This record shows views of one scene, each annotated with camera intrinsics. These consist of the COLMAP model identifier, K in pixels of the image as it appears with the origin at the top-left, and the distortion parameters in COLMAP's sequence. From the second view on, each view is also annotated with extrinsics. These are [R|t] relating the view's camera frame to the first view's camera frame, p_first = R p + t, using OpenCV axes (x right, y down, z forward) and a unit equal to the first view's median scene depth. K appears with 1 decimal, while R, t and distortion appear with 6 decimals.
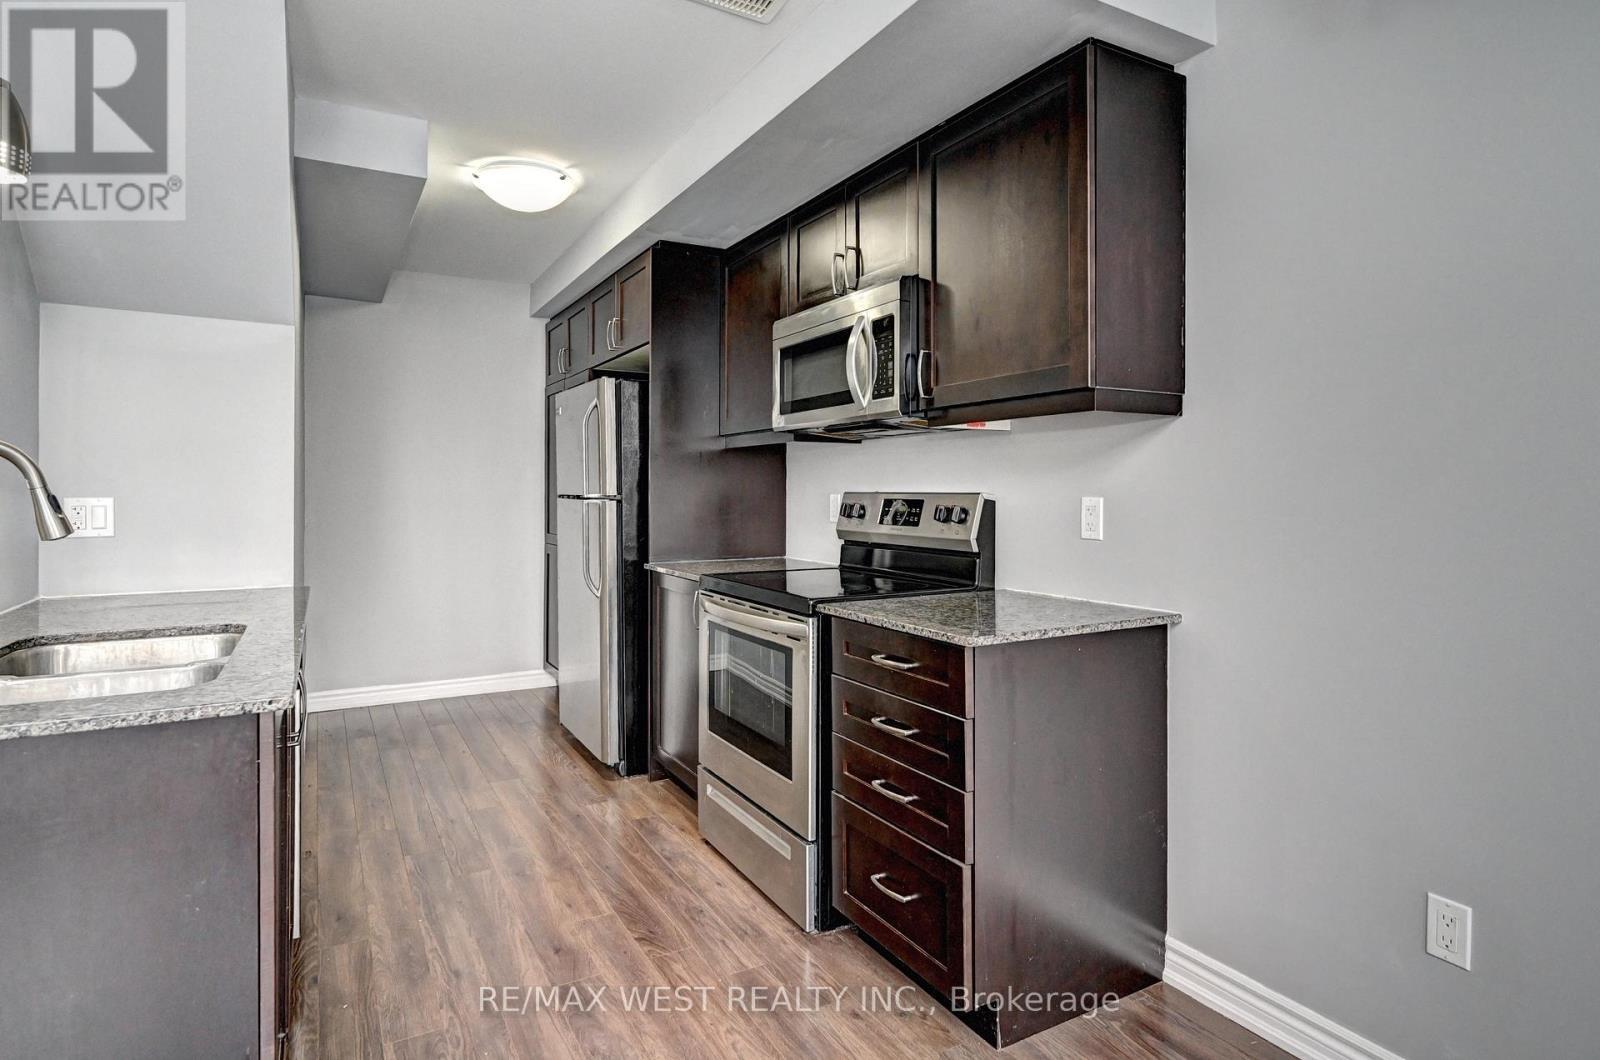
lens RADIAL K [[858.9, 0, 779.5], [0, 858.9, 496.4], [0, 0, 1]] dist [0.002904, -0.001488]
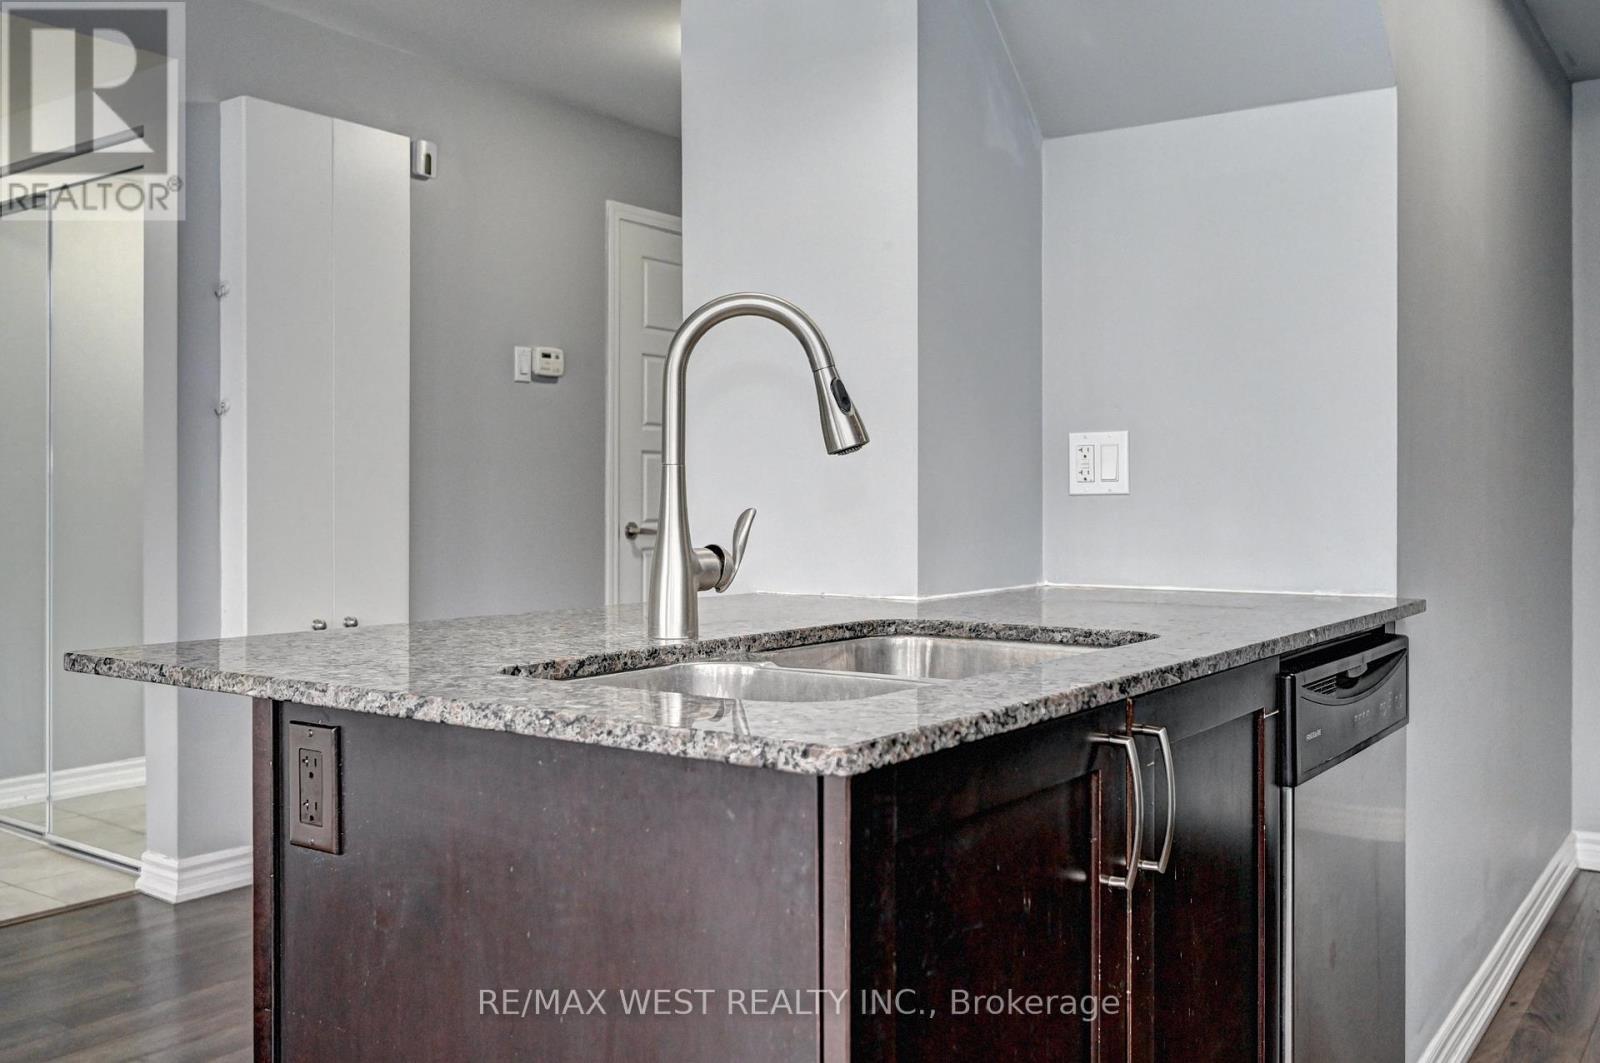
lens RADIAL K [[1410.3, 0, 797.8], [0, 1410.3, 527.1], [0, 0, 1]] dist [-0.014534, -0.000919]
pose [[0.435693, 0.014071, -0.899985, 0.028083], [-0.006610, 0.999901, 0.012434, 0.061301], [0.900071, 0.000532, 0.435743, 0.362406]]
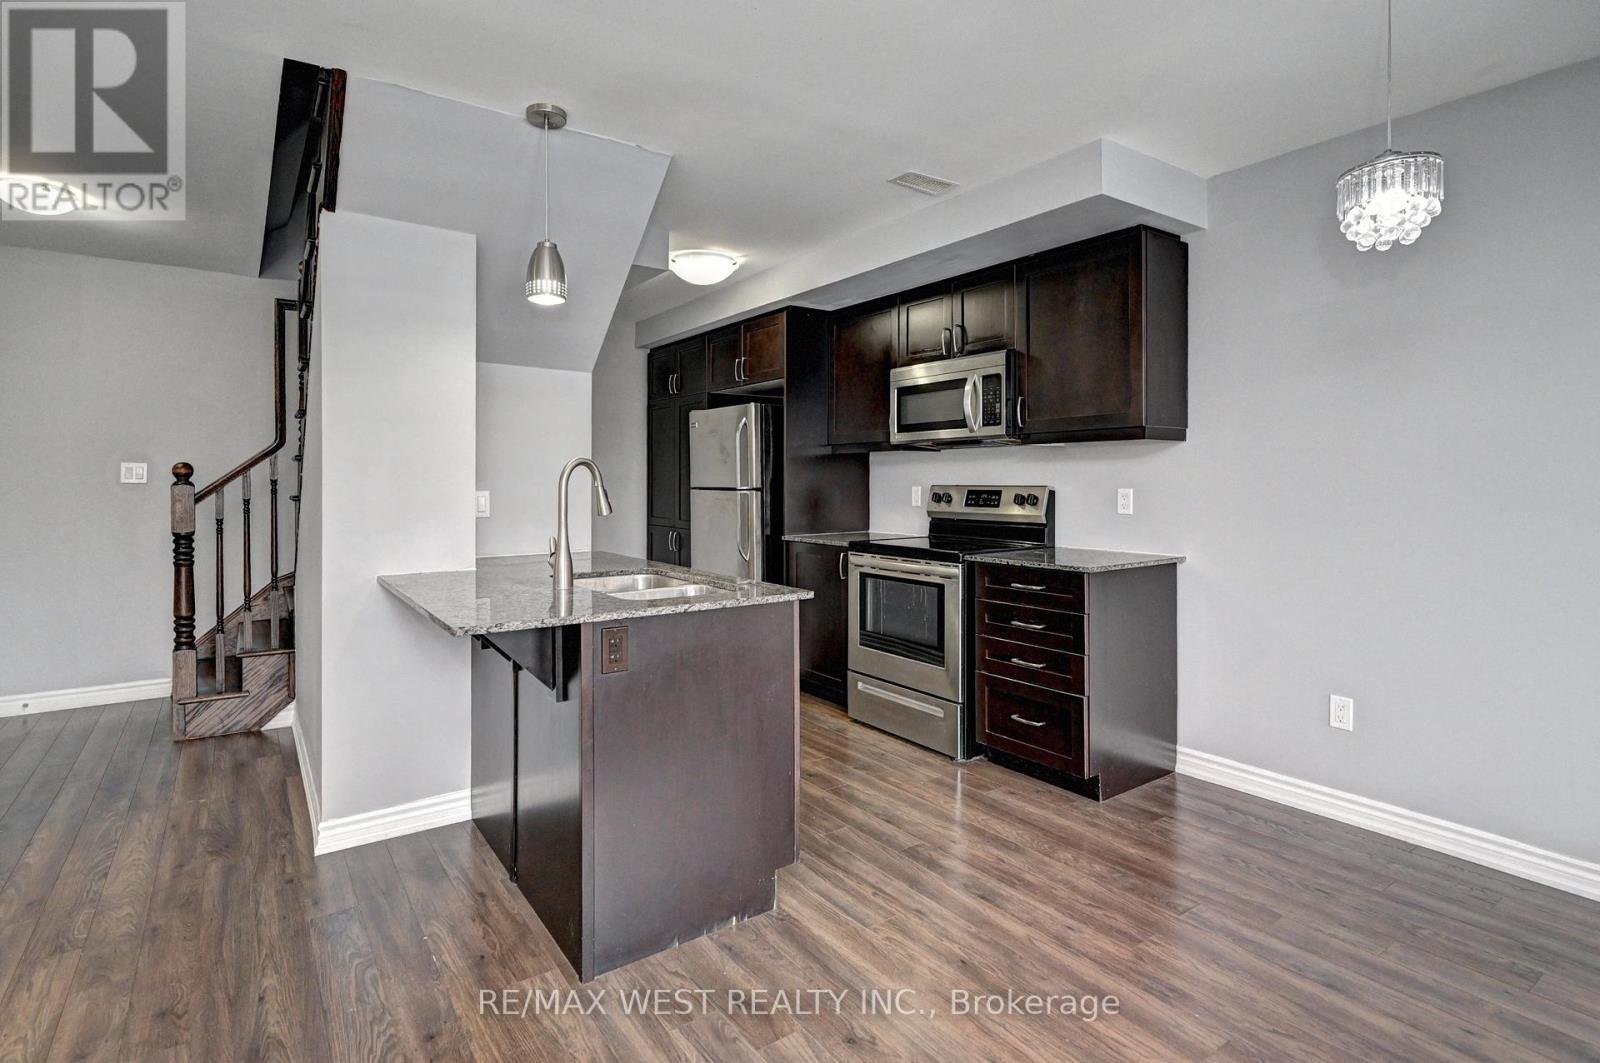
lens RADIAL K [[795.3, 0, 773.7], [0, 795.3, 484.8], [0, 0, 1]] dist [-0.000090, -0.001435]
pose [[0.994271, -0.003417, 0.106835, -0.459666], [0.003472, 0.999994, -0.000331, -0.007596], [-0.106833, 0.000700, 0.994277, -0.433357]]
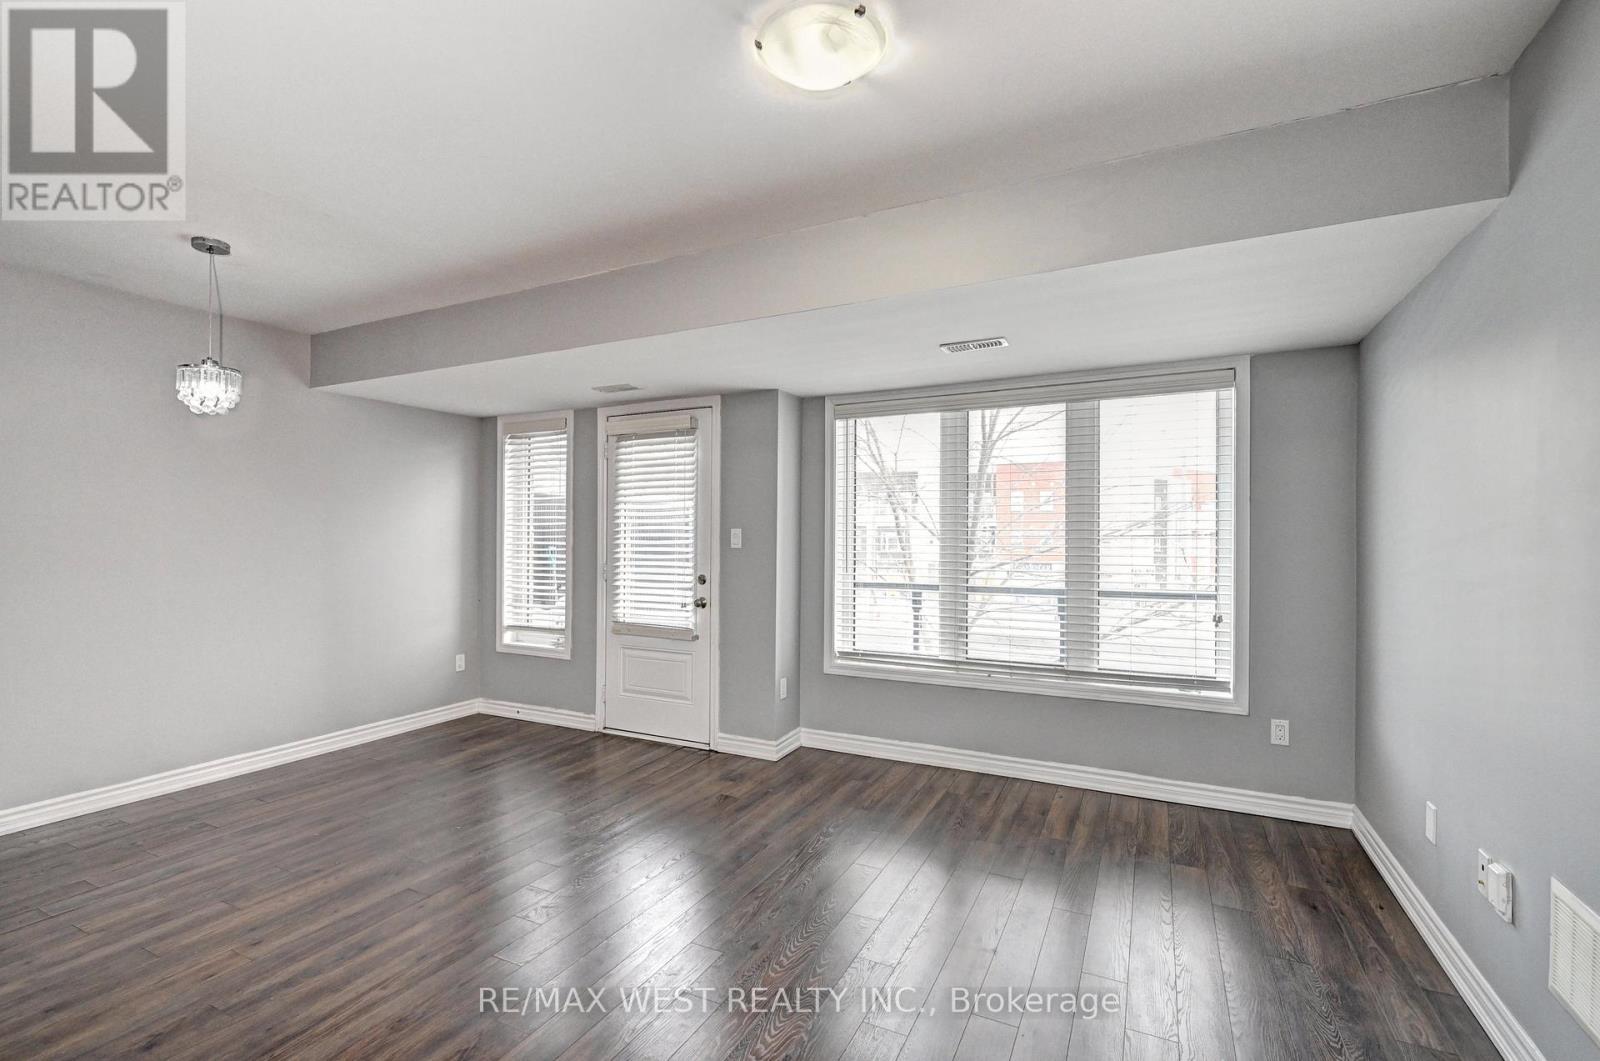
lens RADIAL K [[693.2, 0, 799.1], [0, 693.2, 543.2], [0, 0, 1]] dist [-0.023540, -0.000048]
pose [[-0.588578, -0.004974, 0.808425, -1.283037], [0.003123, 0.999960, 0.008426, -0.030368], [-0.808434, 0.007484, -0.588539, 0.153729]]
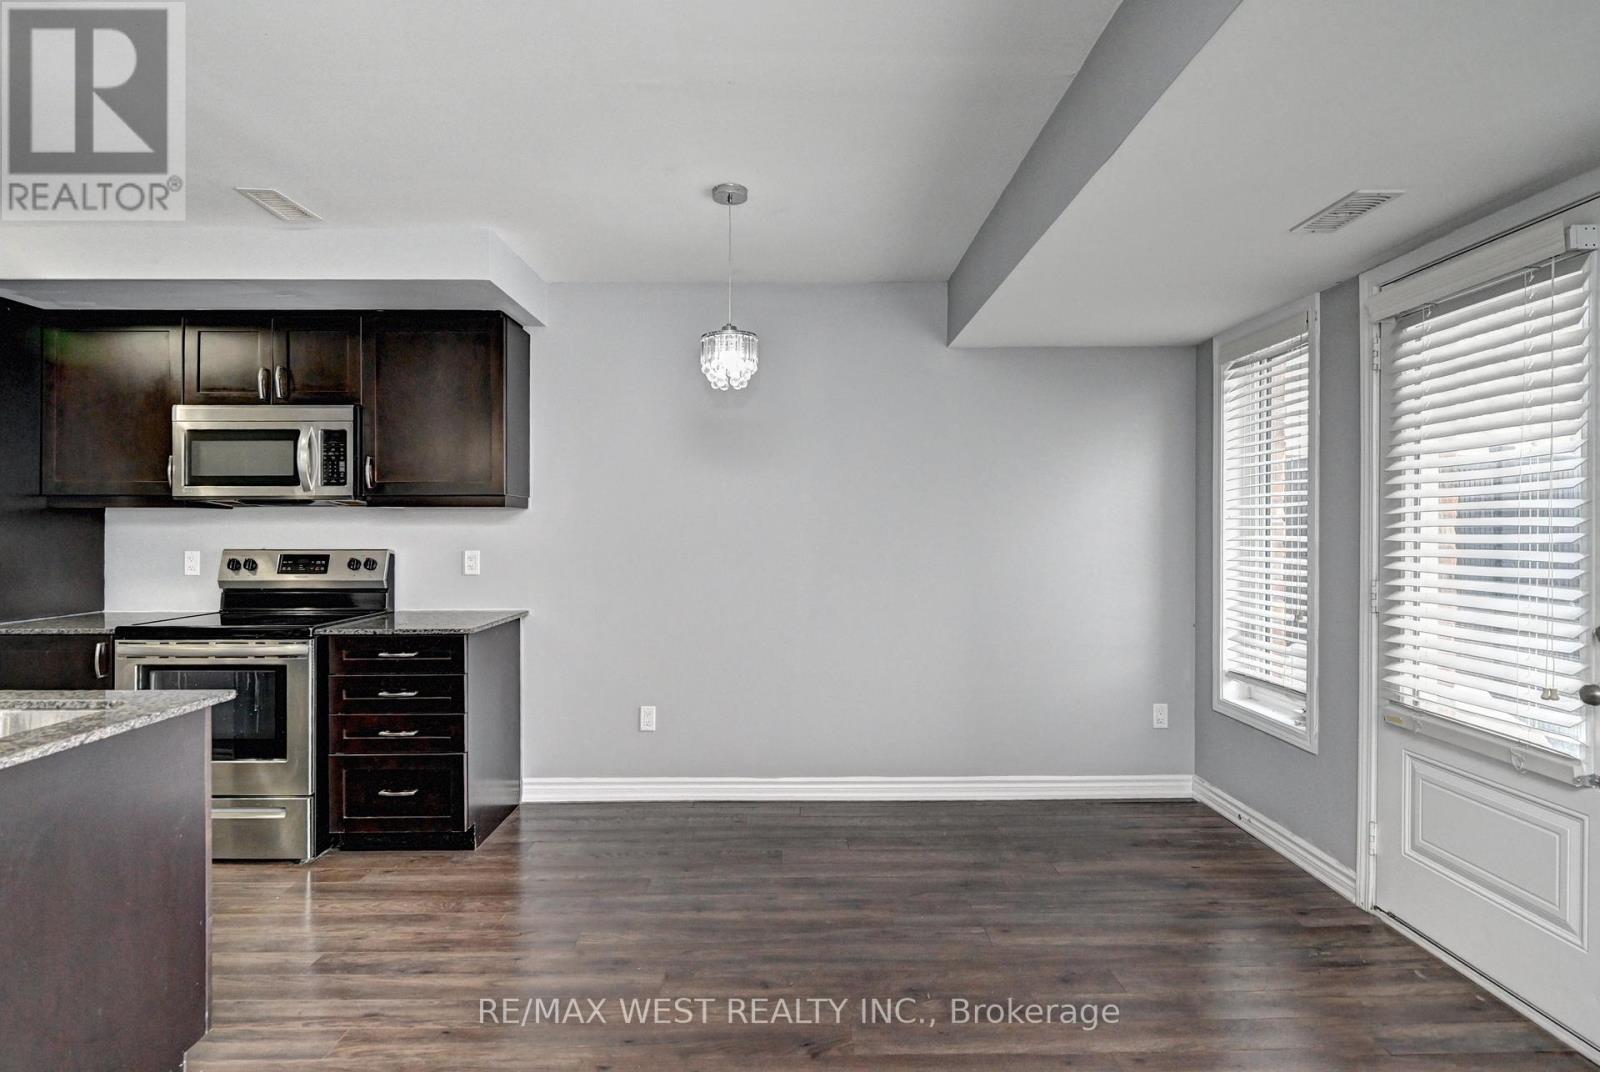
lens RADIAL K [[795.3, 0, 818.8], [0, 795.3, 532.2], [0, 0, 1]] dist [-0.000090, -0.001435]
pose [[0.452945, -0.001978, 0.891536, -0.746510], [0.006887, 0.999975, -0.001280, -0.030058], [-0.891512, 0.006719, 0.452947, -0.356785]]
